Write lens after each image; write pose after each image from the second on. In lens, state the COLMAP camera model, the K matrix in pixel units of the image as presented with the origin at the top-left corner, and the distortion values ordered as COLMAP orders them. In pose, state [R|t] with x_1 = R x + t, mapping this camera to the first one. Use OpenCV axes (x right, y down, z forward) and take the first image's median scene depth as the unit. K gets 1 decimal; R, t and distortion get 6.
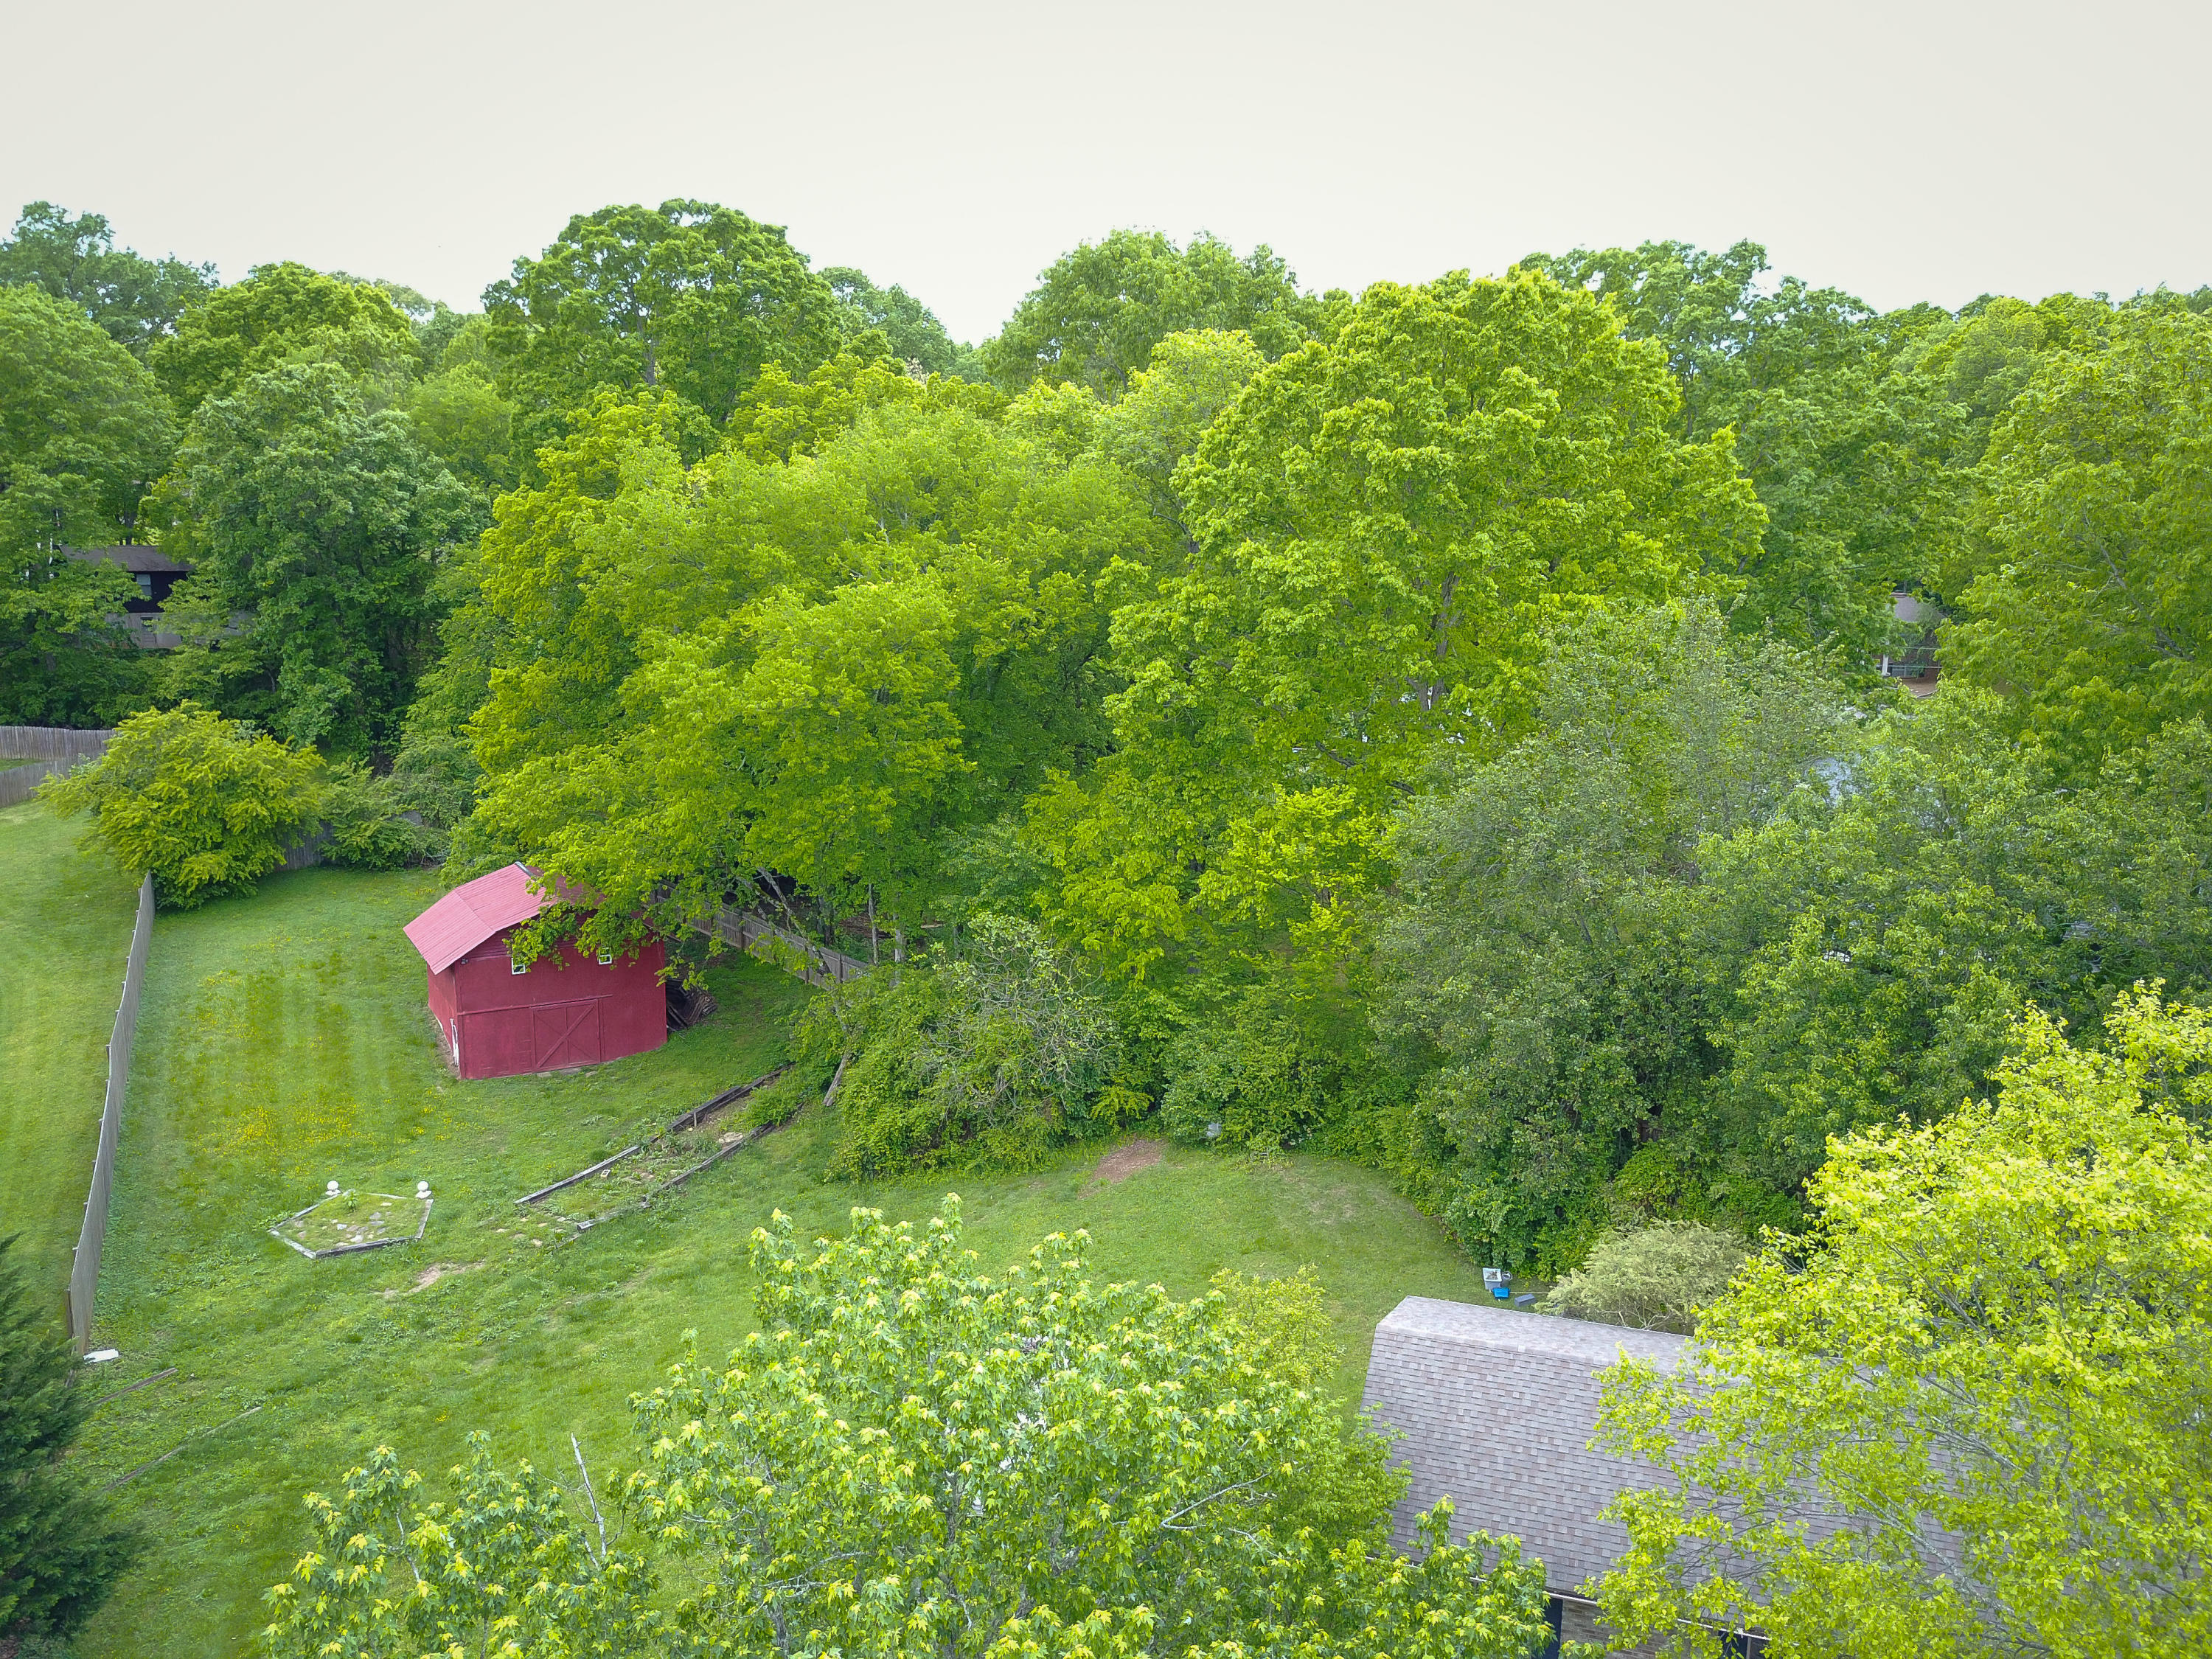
lens RADIAL K [[1653.9, 0, 1106.0], [0, 1653.9, 829.5], [0, 0, 1]] dist [0.071665, -0.073247]
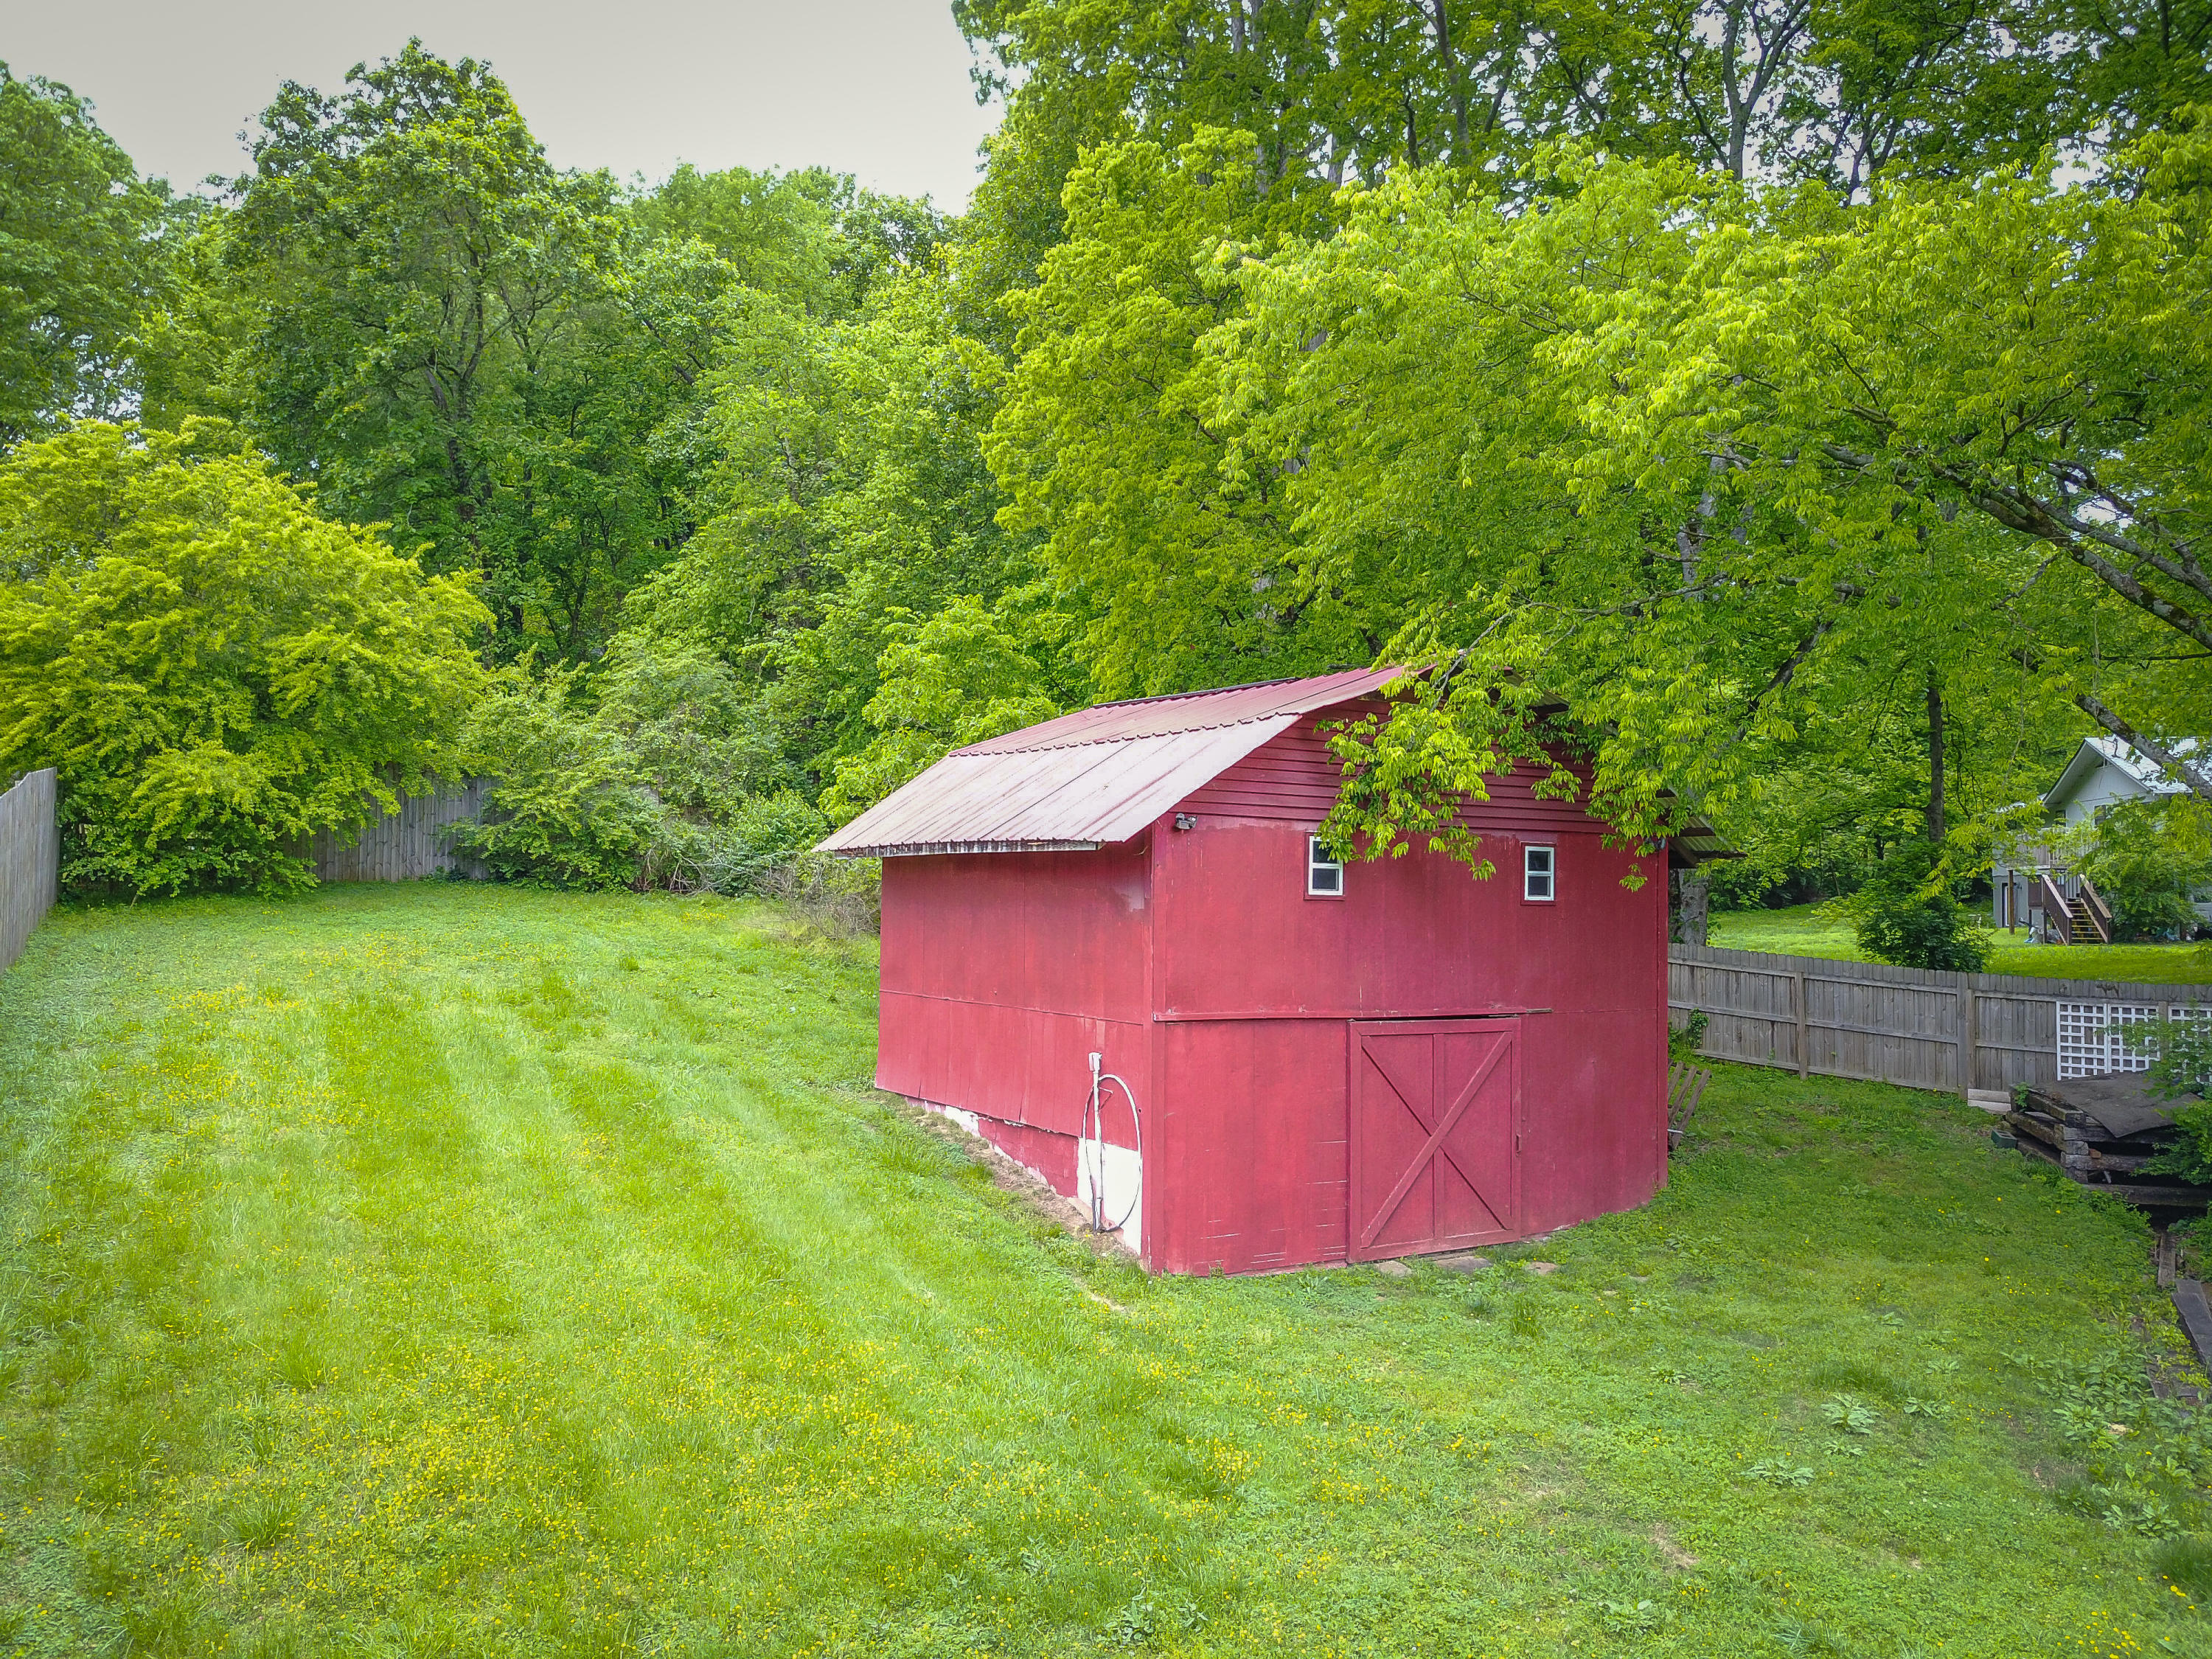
lens RADIAL K [[1664.9, 0, 1113.2], [0, 1664.9, 846.5], [0, 0, 1]] dist [0.014562, 0.011203]
pose [[0.999191, 0.003453, 0.040069, -0.455402], [0.005422, 0.975649, -0.219271, 0.160066], [-0.039850, 0.219311, 0.974841, 0.822846]]
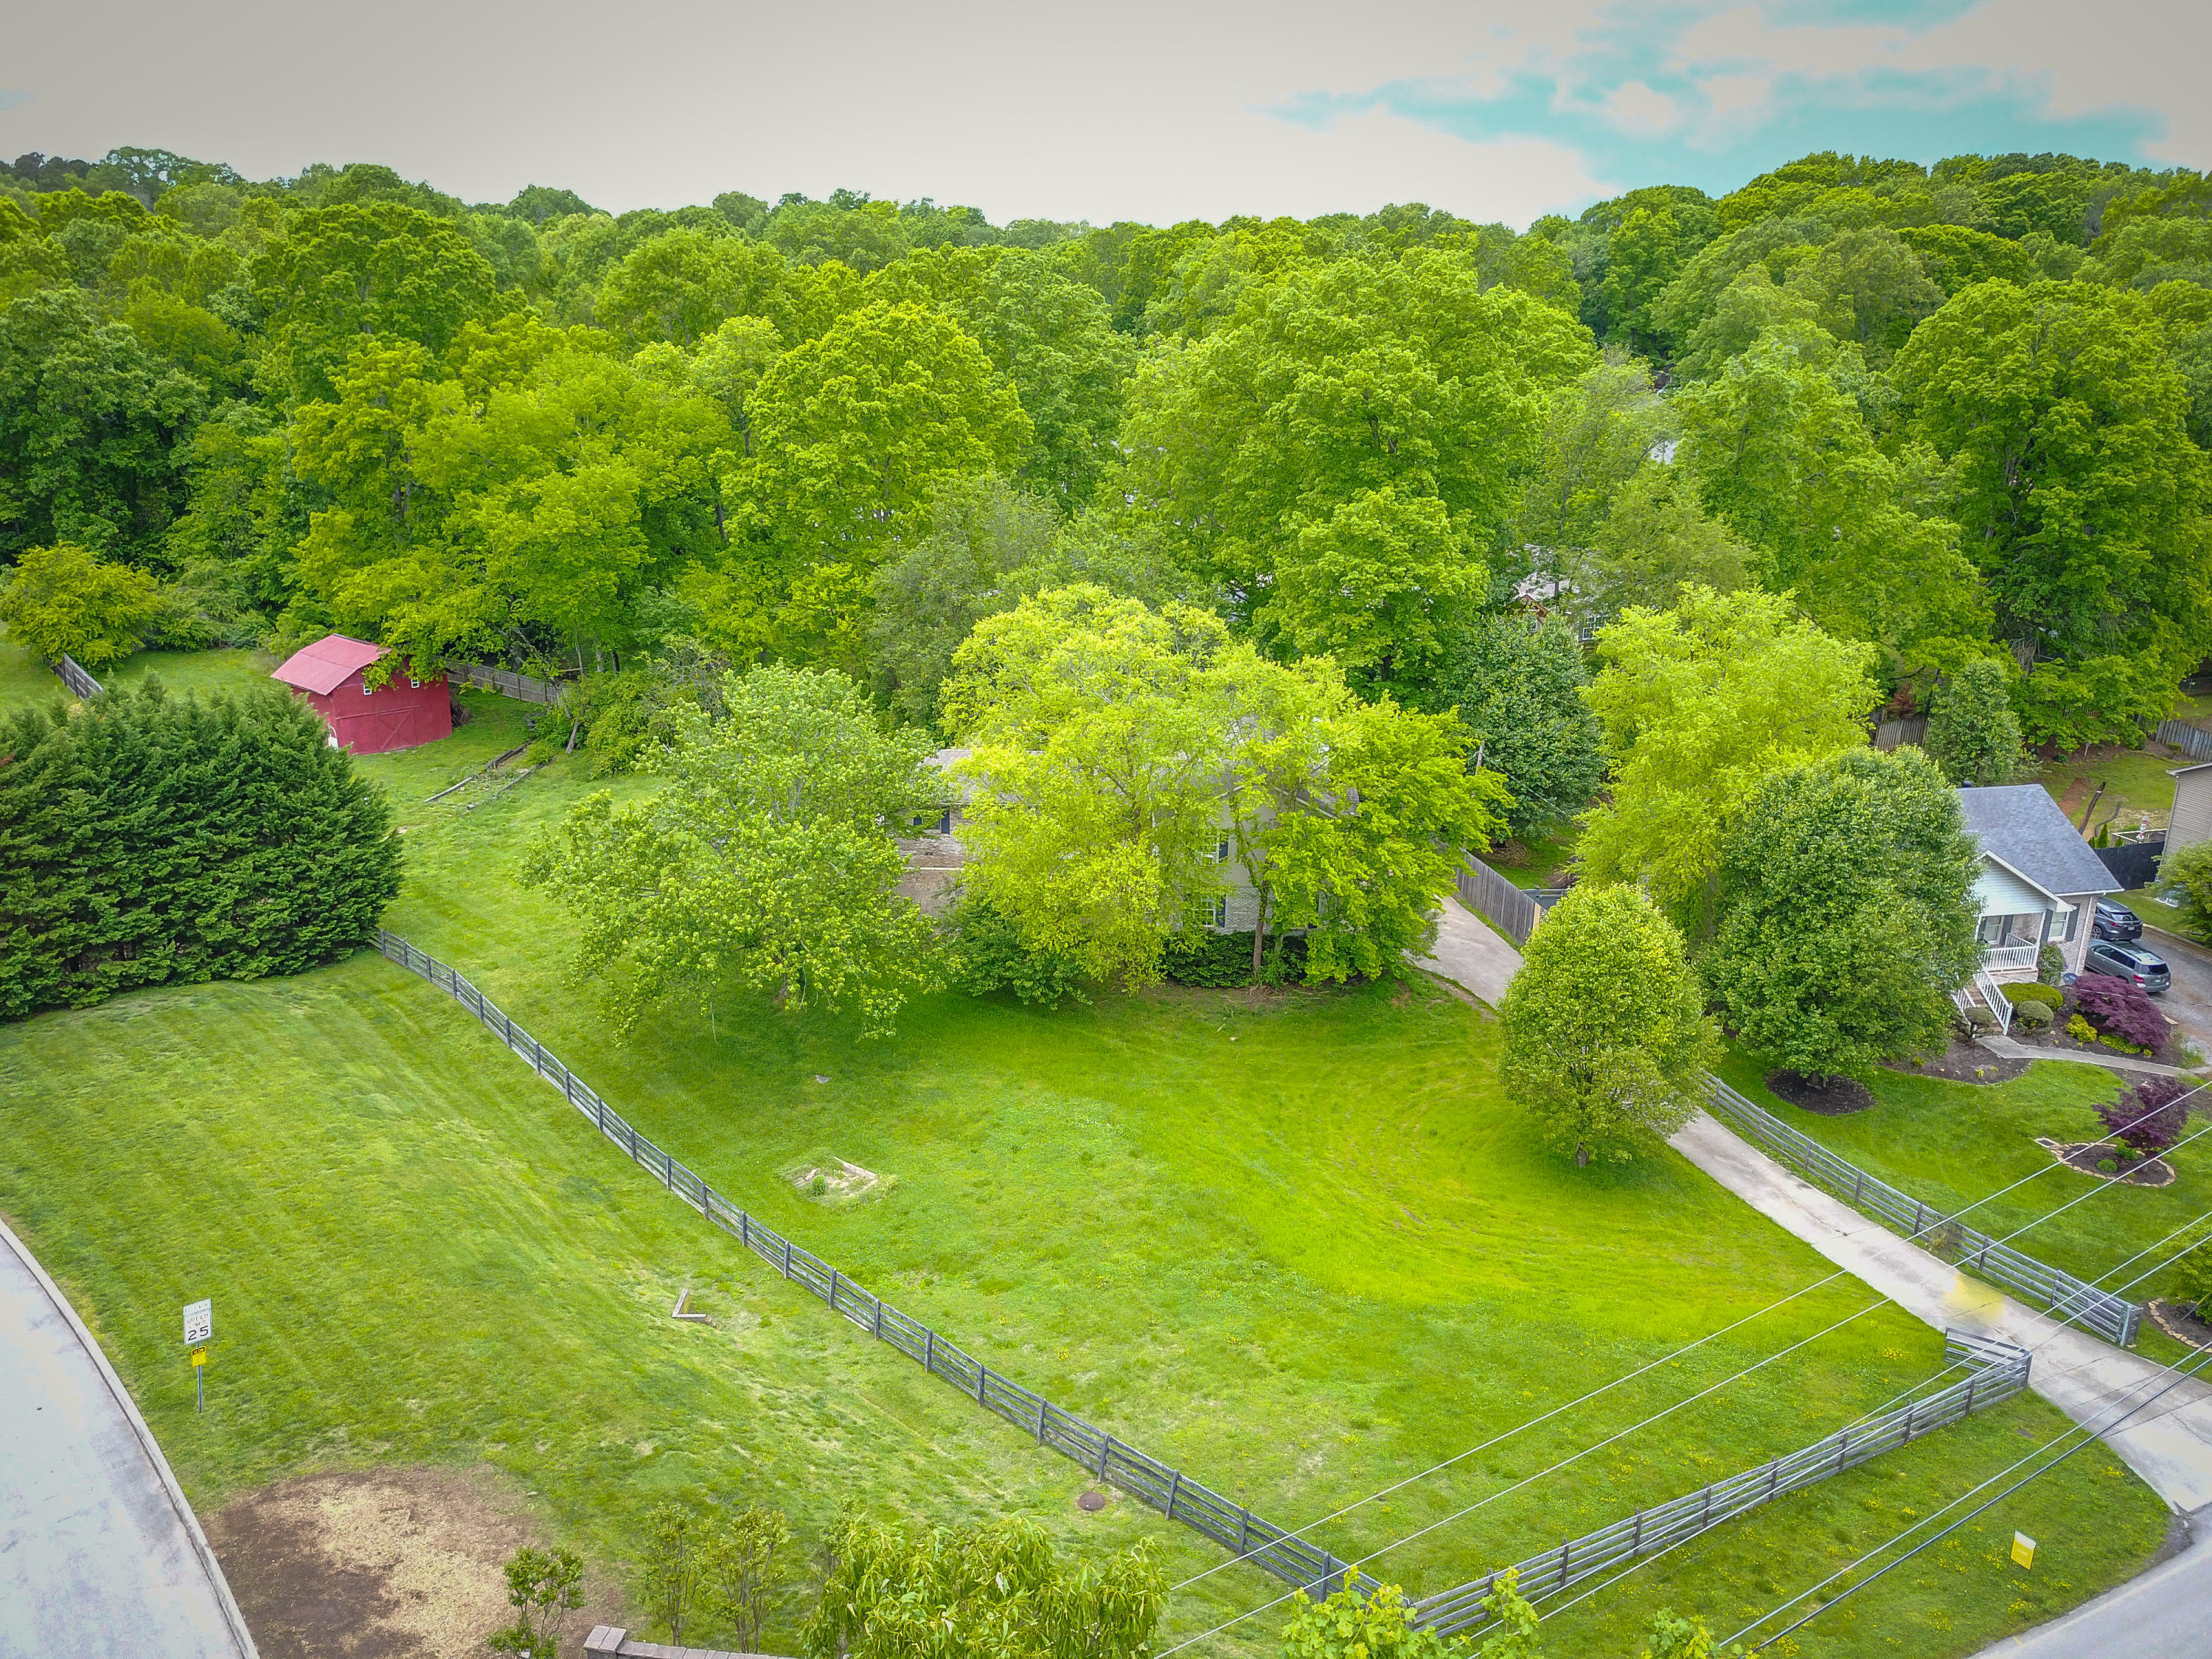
lens RADIAL K [[1653.9, 0, 1106.0], [0, 1653.9, 829.5], [0, 0, 1]] dist [0.071665, -0.073247]
pose [[0.946687, -0.090736, 0.309112, -0.202444], [0.054809, 0.990891, 0.123006, 0.061758], [-0.317458, -0.099506, 0.943037, -1.004089]]
